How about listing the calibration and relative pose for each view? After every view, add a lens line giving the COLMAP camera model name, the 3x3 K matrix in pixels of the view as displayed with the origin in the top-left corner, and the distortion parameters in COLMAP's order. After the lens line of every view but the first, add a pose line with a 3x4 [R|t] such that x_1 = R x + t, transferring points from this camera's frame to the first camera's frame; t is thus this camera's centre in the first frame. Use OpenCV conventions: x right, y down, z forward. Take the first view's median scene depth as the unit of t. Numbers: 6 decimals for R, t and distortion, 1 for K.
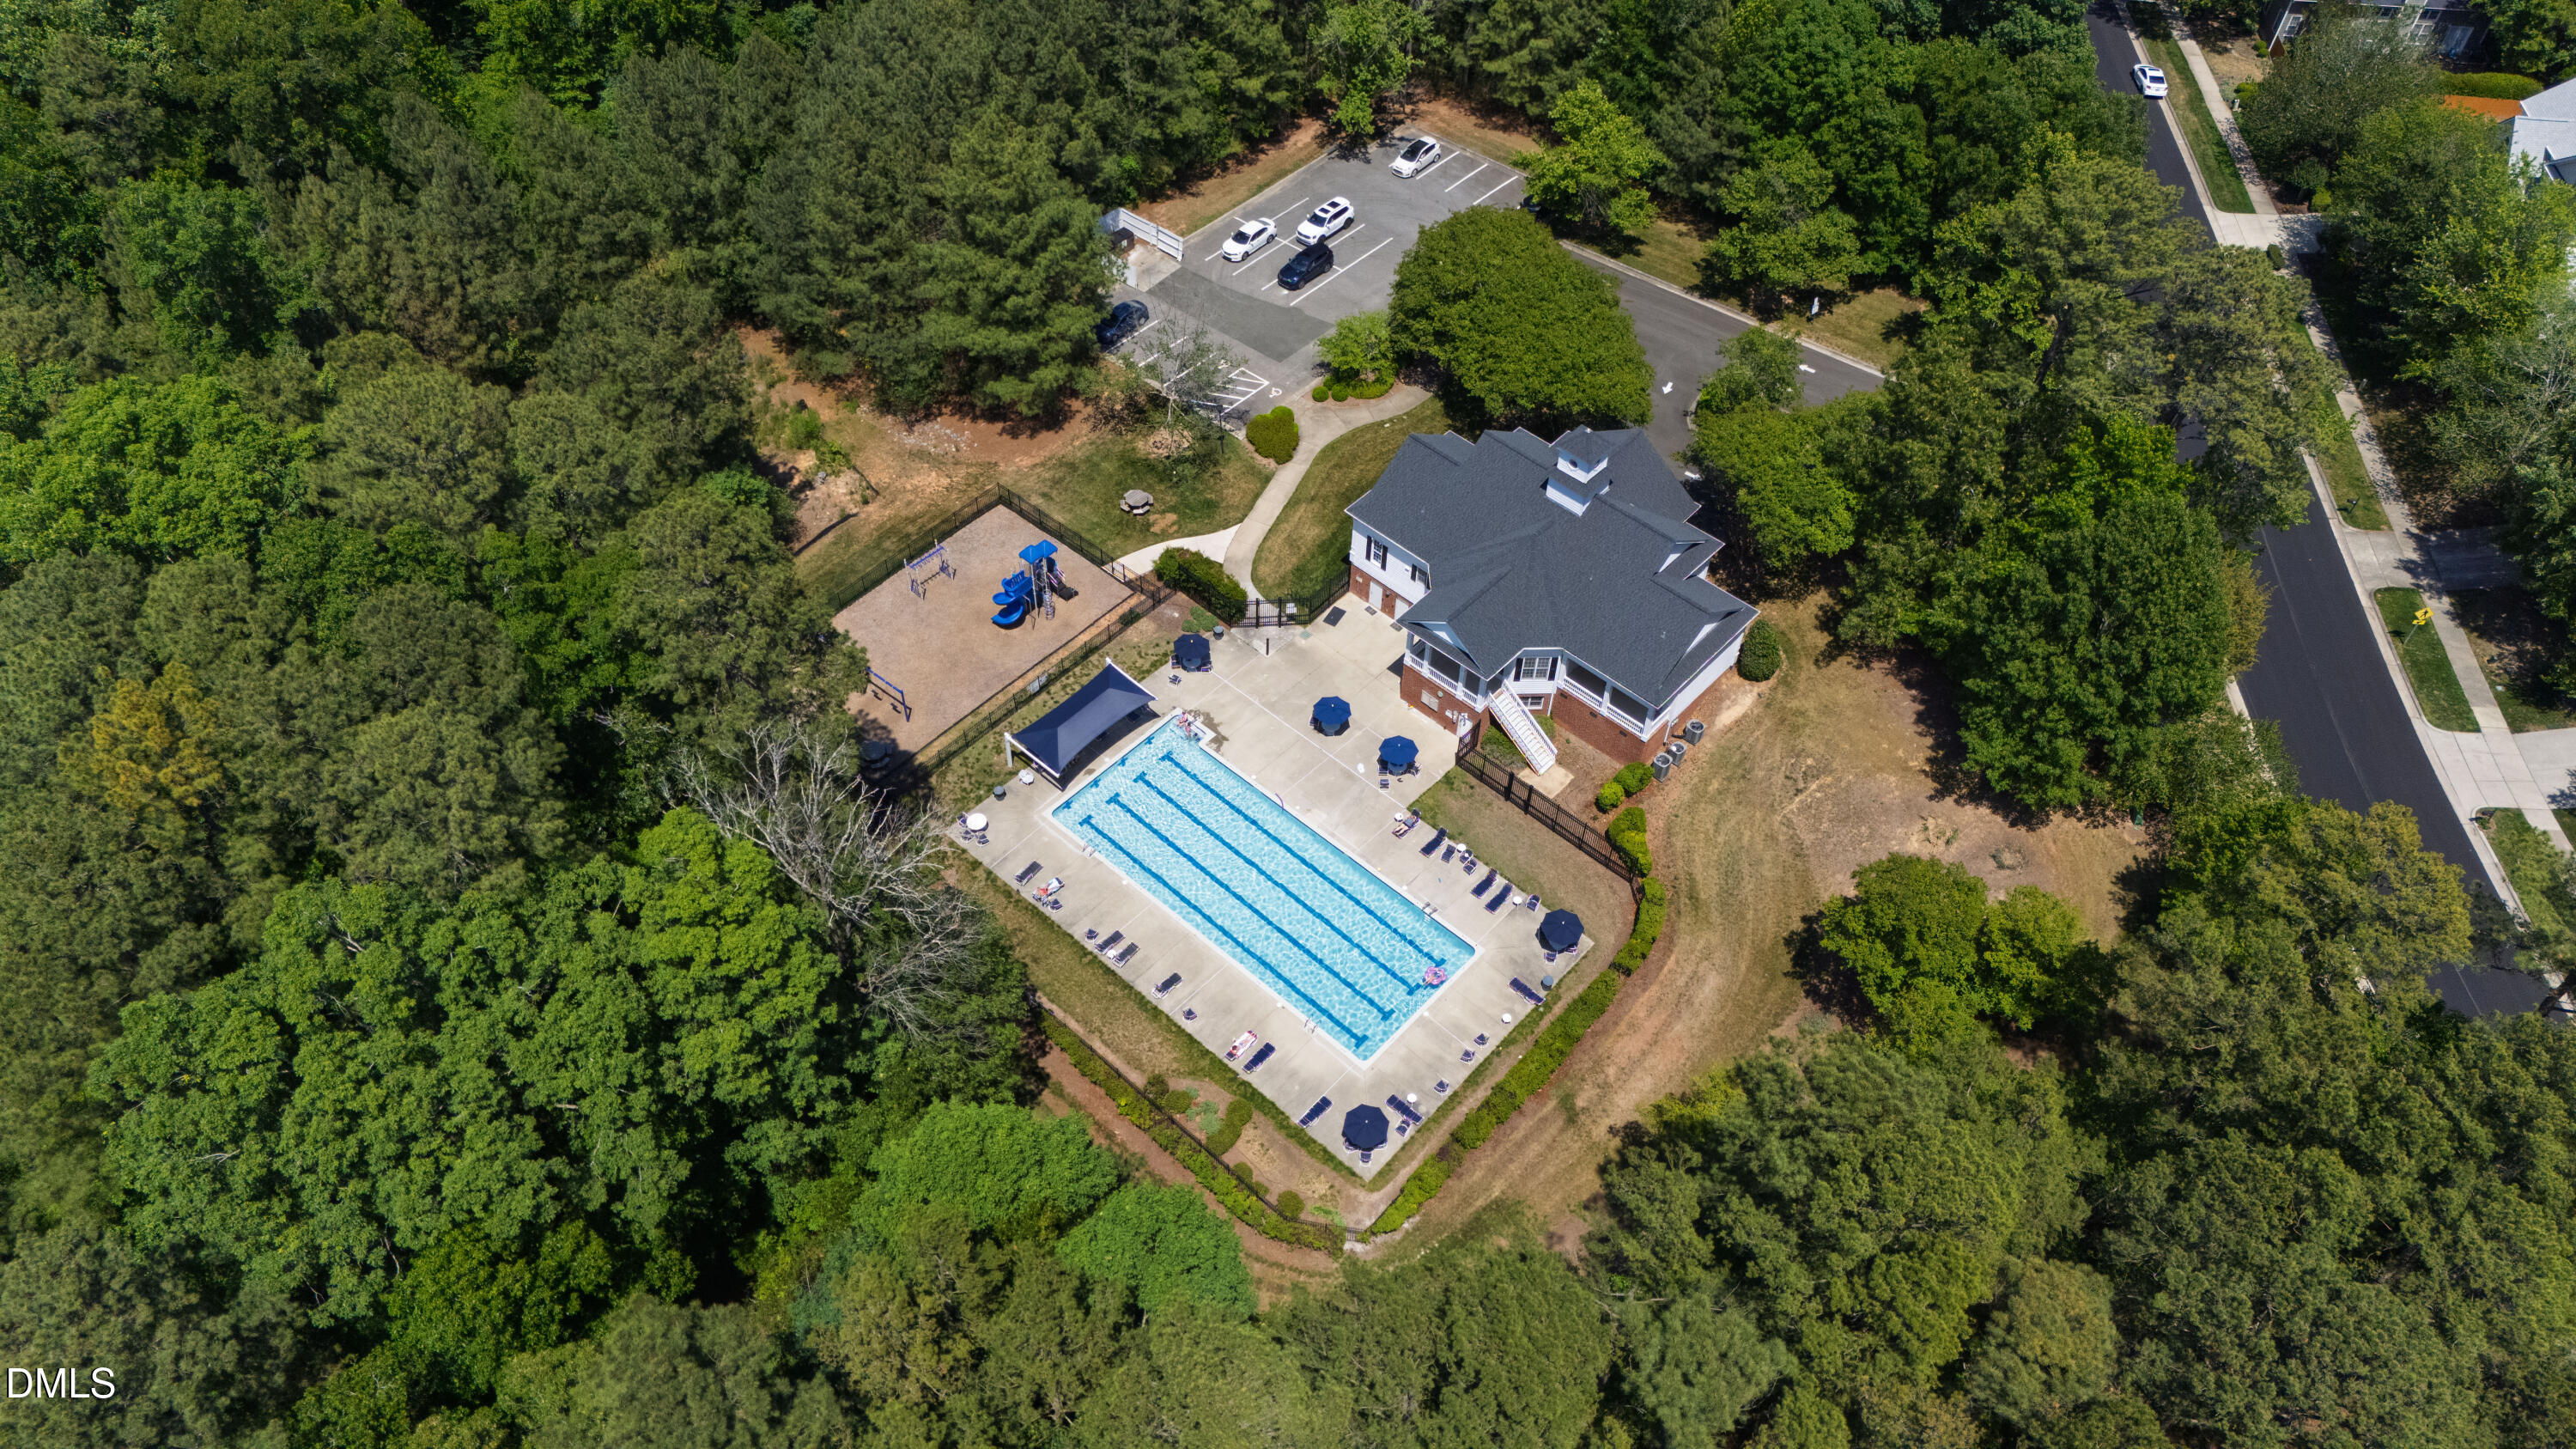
lens RADIAL K [[1881.9, 0, 1286.5], [0, 1881.9, 736.0], [0, 0, 1]] dist [0.067701, -0.067641]
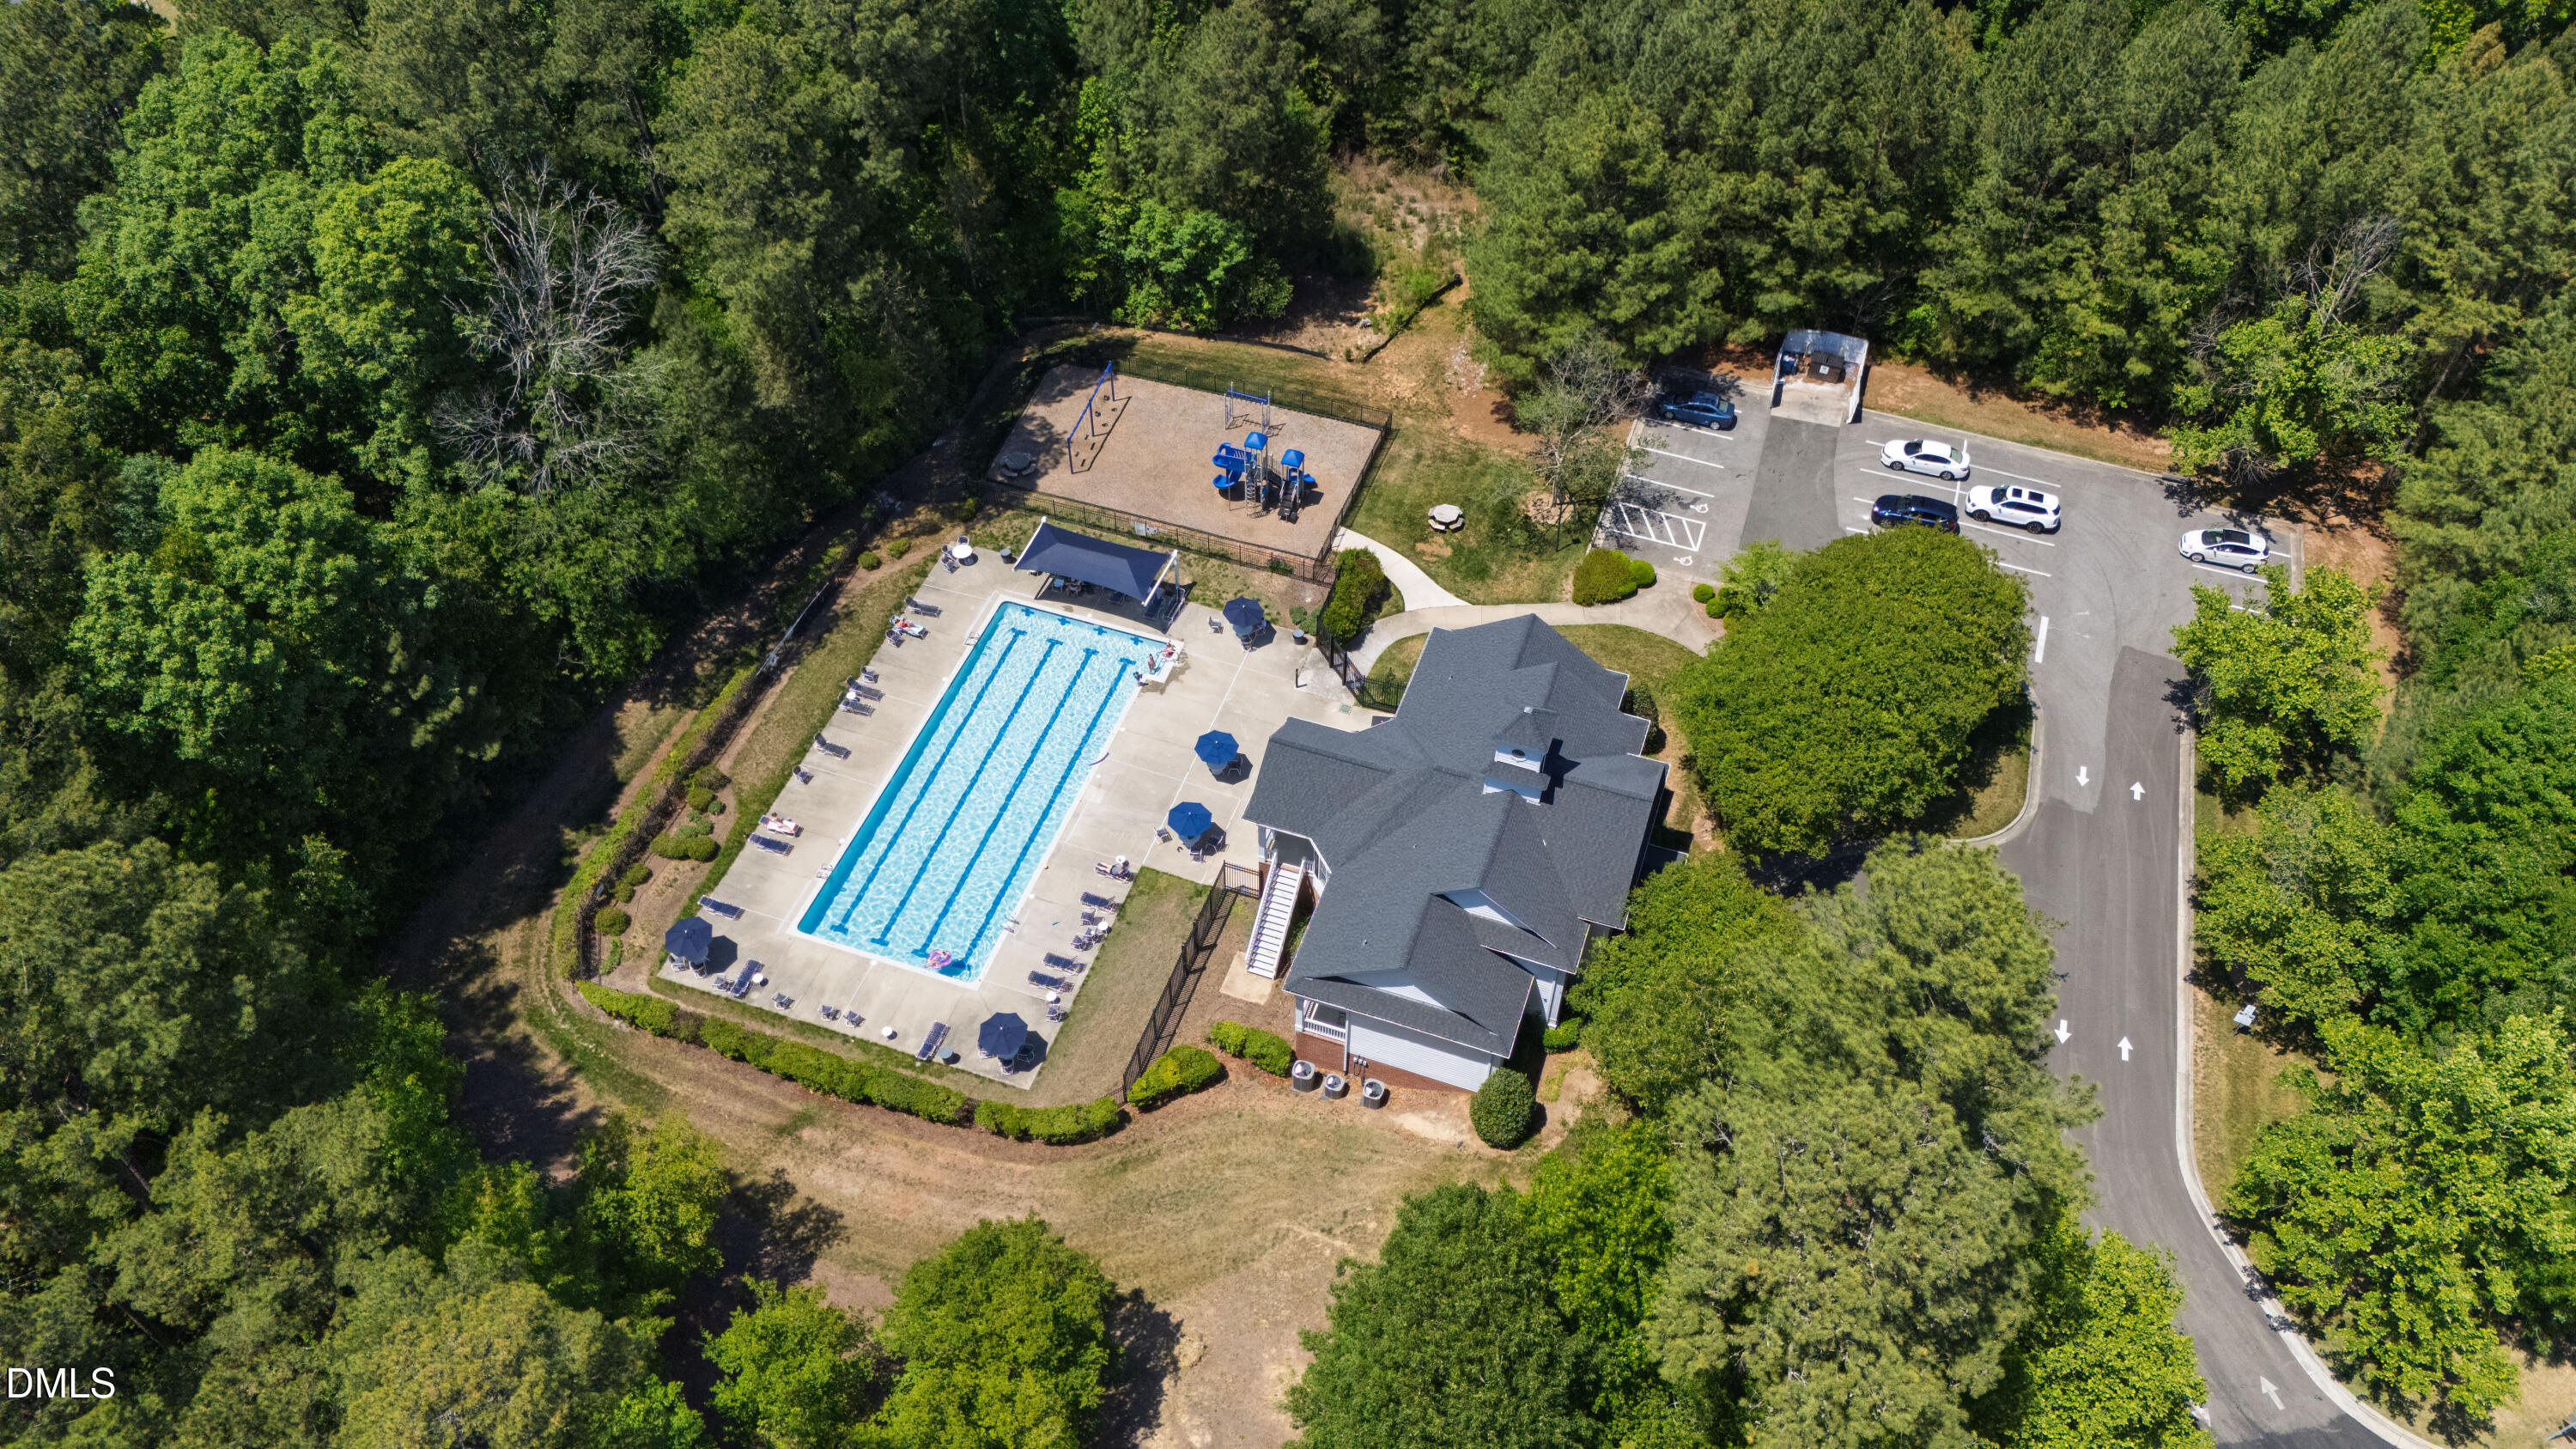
lens RADIAL K [[1881.9, 0, 1286.5], [0, 1881.9, 736.0], [0, 0, 1]] dist [0.067701, -0.067641]
pose [[0.395052, 0.690044, -0.606442, 0.542068], [-0.703473, 0.651785, 0.283377, -0.276727], [0.590812, 0.314667, 0.742917, 0.352744]]
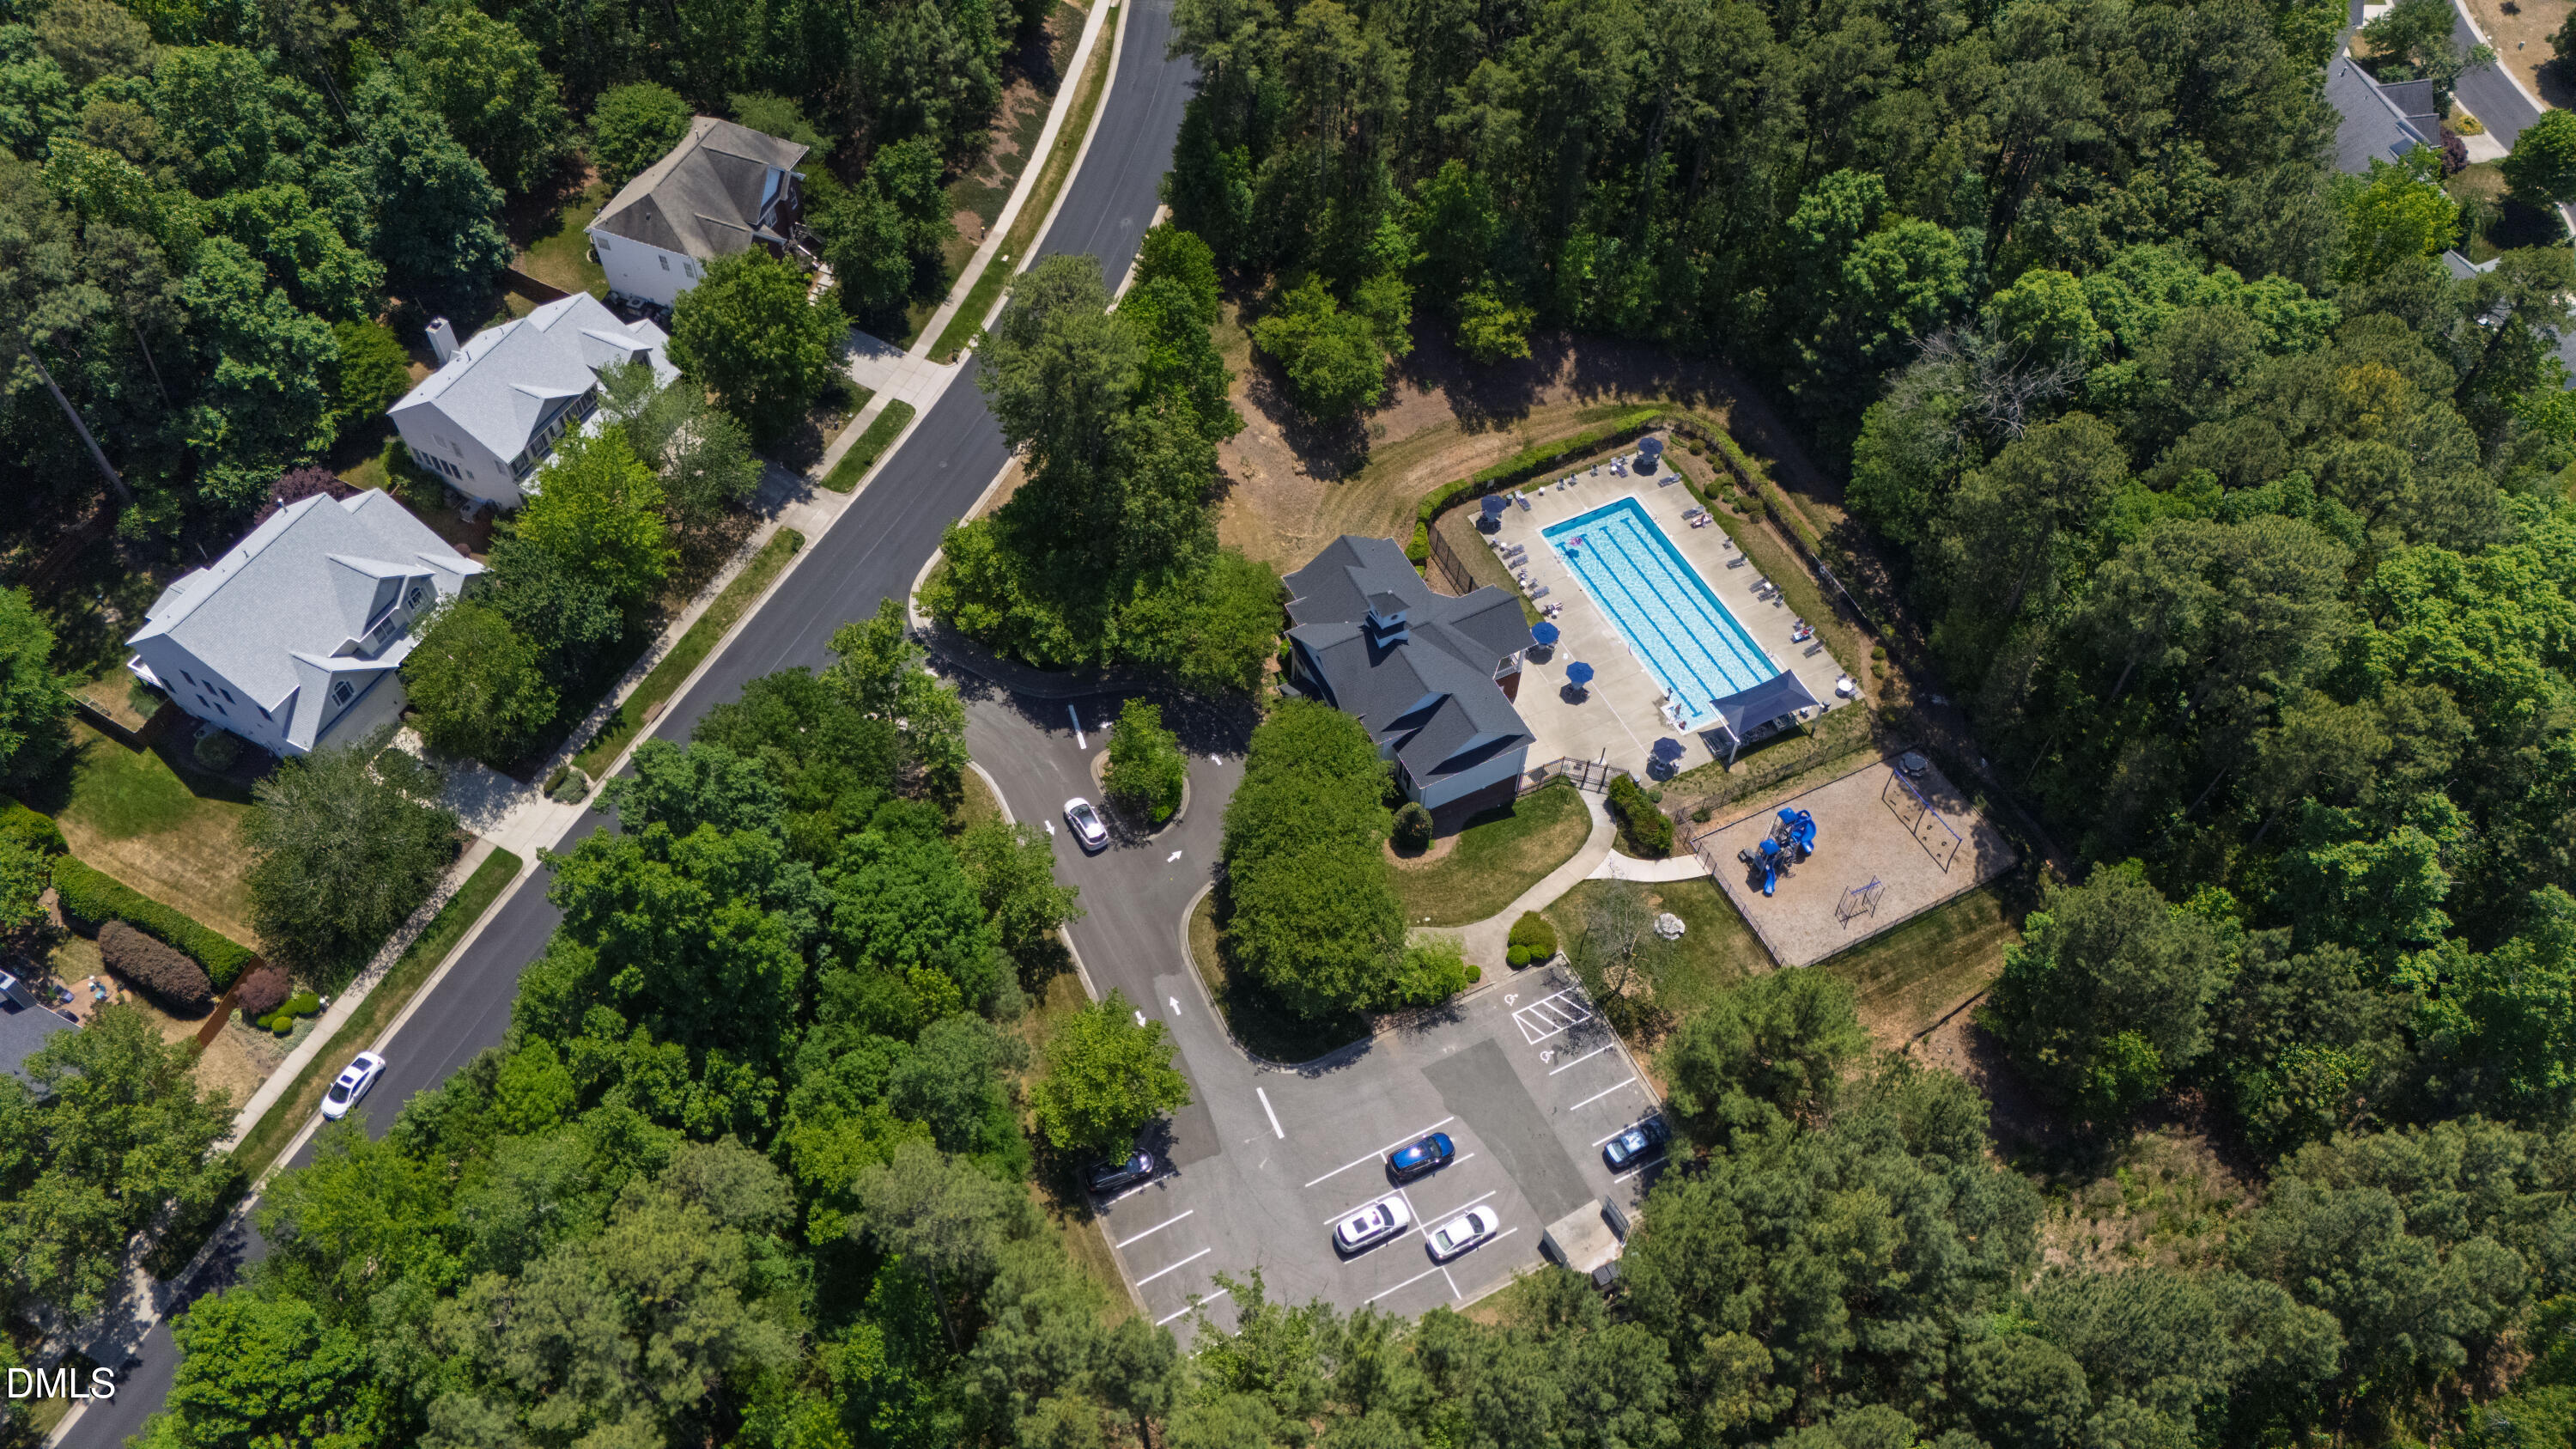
lens RADIAL K [[1894.5, 0, 1288.0], [0, 1894.5, 724.5], [0, 0, 1]] dist [0.163579, -0.310563]
pose [[-0.933202, -0.308280, 0.184656, -0.043240], [0.248341, -0.181852, 0.951450, -1.342276], [-0.259733, 0.933752, 0.246263, 0.718762]]
